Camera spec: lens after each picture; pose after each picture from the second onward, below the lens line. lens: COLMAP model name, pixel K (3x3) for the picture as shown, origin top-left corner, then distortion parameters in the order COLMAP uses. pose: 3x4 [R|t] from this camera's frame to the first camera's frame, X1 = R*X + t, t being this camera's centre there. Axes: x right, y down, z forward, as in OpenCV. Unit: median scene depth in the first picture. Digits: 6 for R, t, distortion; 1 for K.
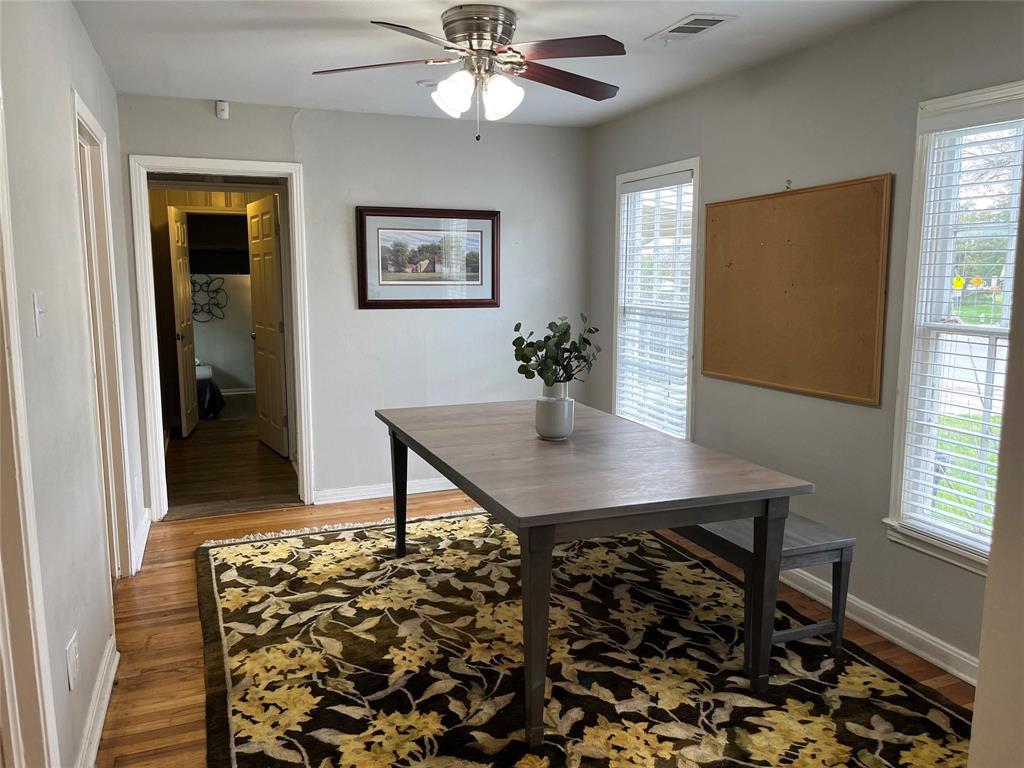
lens RADIAL K [[778.5, 0, 511.4], [0, 778.5, 389.5], [0, 0, 1]] dist [0.062719, -0.083280]
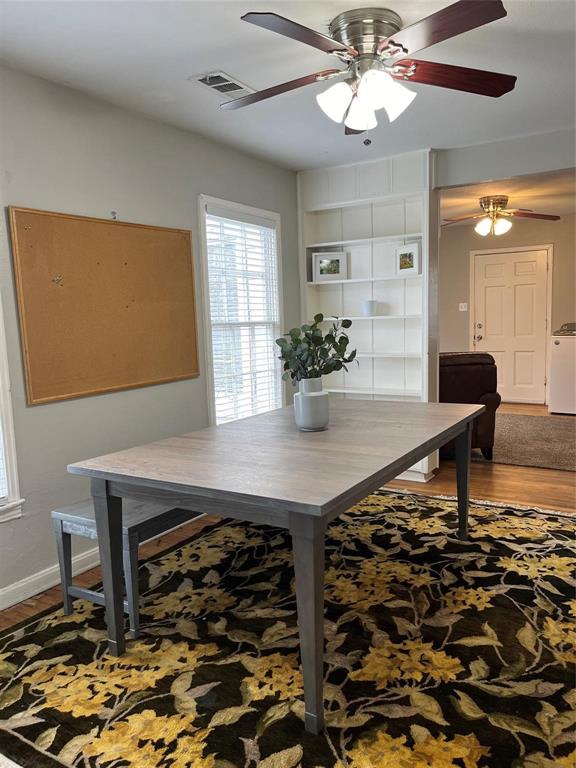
lens RADIAL K [[583.9, 0, 294.7], [0, 583.9, 387.8], [0, 0, 1]] dist [0.062719, -0.083280]
pose [[-0.604694, -0.081195, 0.792308, -0.616880], [0.145231, 0.966871, 0.209925, -0.182632], [-0.783105, 0.242008, -0.572869, 1.574694]]
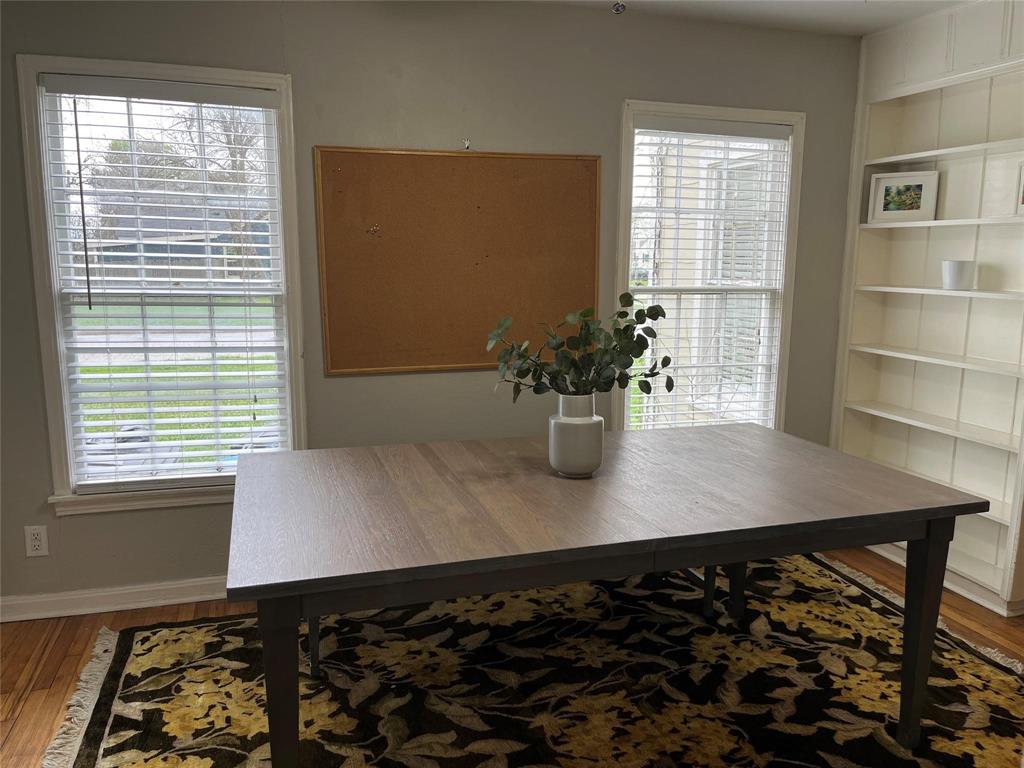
lens RADIAL K [[778.5, 0, 515.5], [0, 778.5, 384.8], [0, 0, 1]] dist [0.062719, -0.083280]
pose [[0.067204, -0.164325, 0.984114, -0.672918], [0.138104, 0.978382, 0.153937, -0.140596], [-0.988135, 0.125565, 0.088445, 1.044245]]
